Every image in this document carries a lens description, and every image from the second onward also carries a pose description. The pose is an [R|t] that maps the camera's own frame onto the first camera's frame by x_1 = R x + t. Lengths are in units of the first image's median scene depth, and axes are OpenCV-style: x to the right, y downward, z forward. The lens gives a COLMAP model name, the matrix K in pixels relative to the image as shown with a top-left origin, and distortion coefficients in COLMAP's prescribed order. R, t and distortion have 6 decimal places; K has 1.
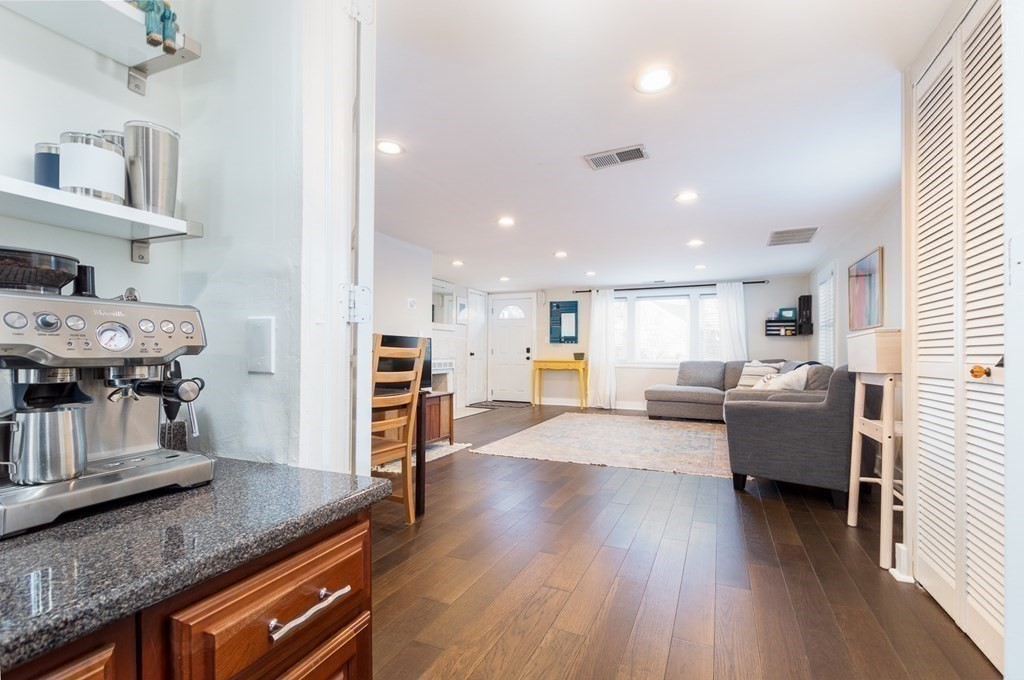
lens RADIAL K [[463.5, 0, 512.0], [0, 463.5, 340.0], [0, 0, 1]] dist [0.000979, -0.000003]
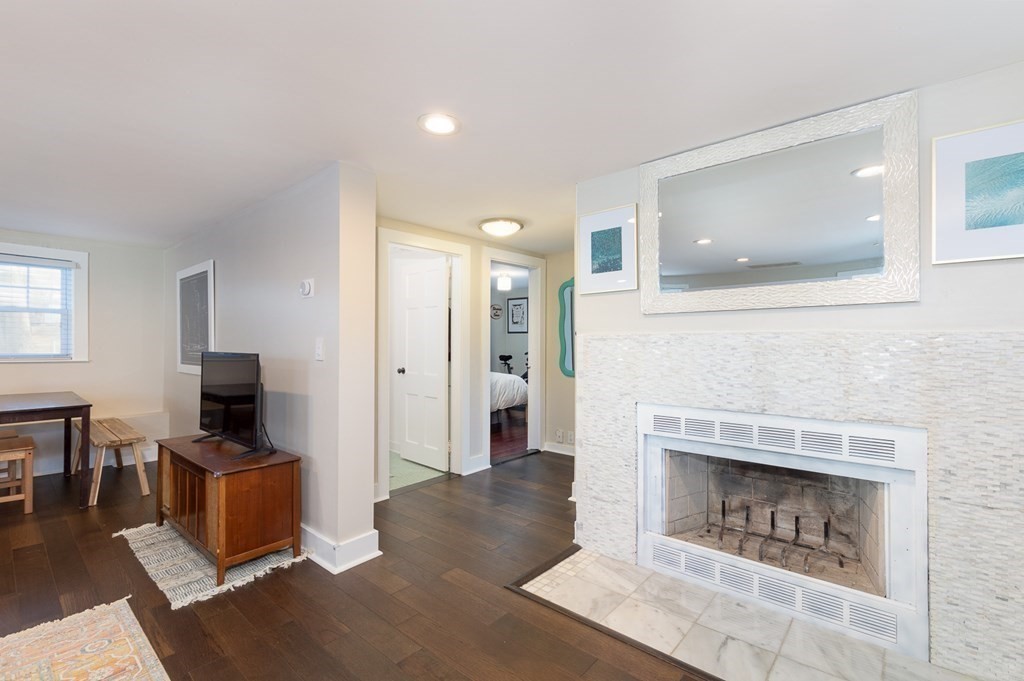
lens RADIAL K [[463.2, 0, 525.2], [0, 463.2, 338.5], [0, 0, 1]] dist [-0.001258, 0.000051]
pose [[-0.281369, -0.017964, -0.959431, 0.161626], [0.021589, 0.999453, -0.025045, -0.000885], [0.959357, -0.027760, -0.280828, 1.003806]]
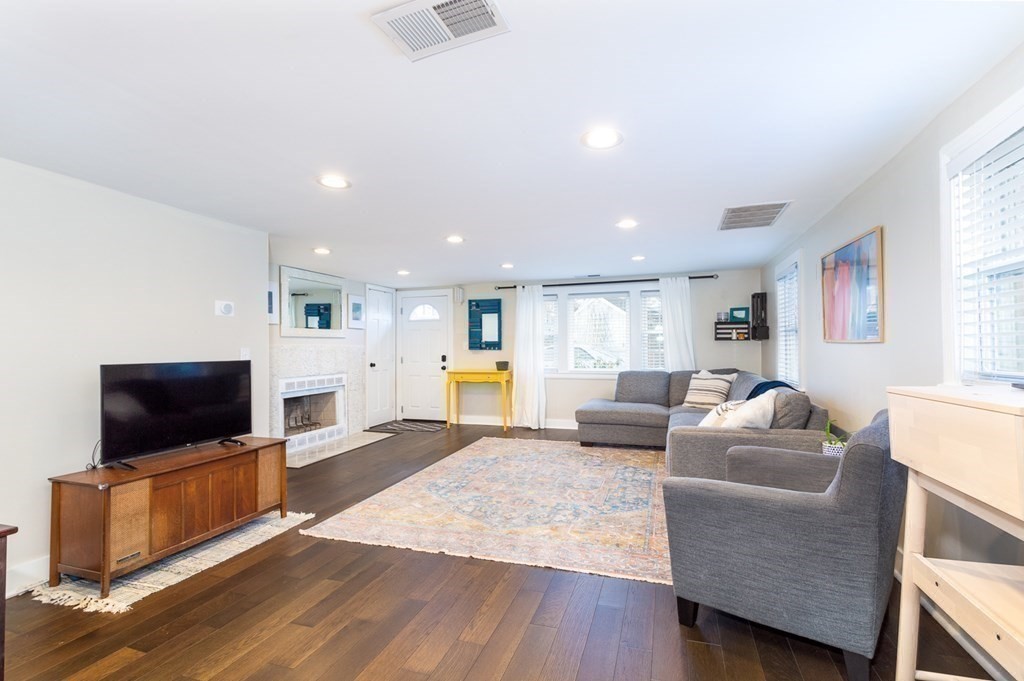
lens RADIAL K [[463.2, 0, 525.2], [0, 463.2, 338.5], [0, 0, 1]] dist [-0.001258, 0.000051]
pose [[0.992457, -0.015636, 0.121590, 0.098072], [0.014268, 0.999825, 0.012111, -0.026587], [-0.121758, -0.010285, 0.992507, 0.198598]]
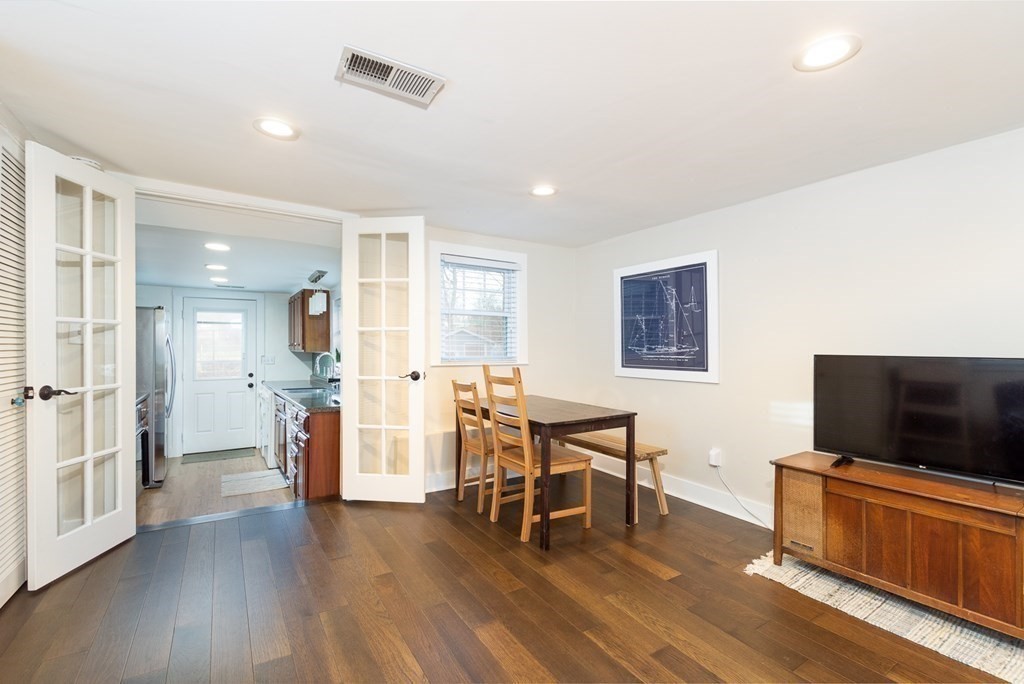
lens RADIAL K [[463.5, 0, 512.0], [0, 463.5, 342.0], [0, 0, 1]] dist [0.000979, -0.000003]
pose [[-0.542104, -0.012575, -0.840217, 0.256636], [0.015672, 0.999563, -0.025071, -0.011646], [0.840165, -0.026759, -0.541670, 0.579539]]
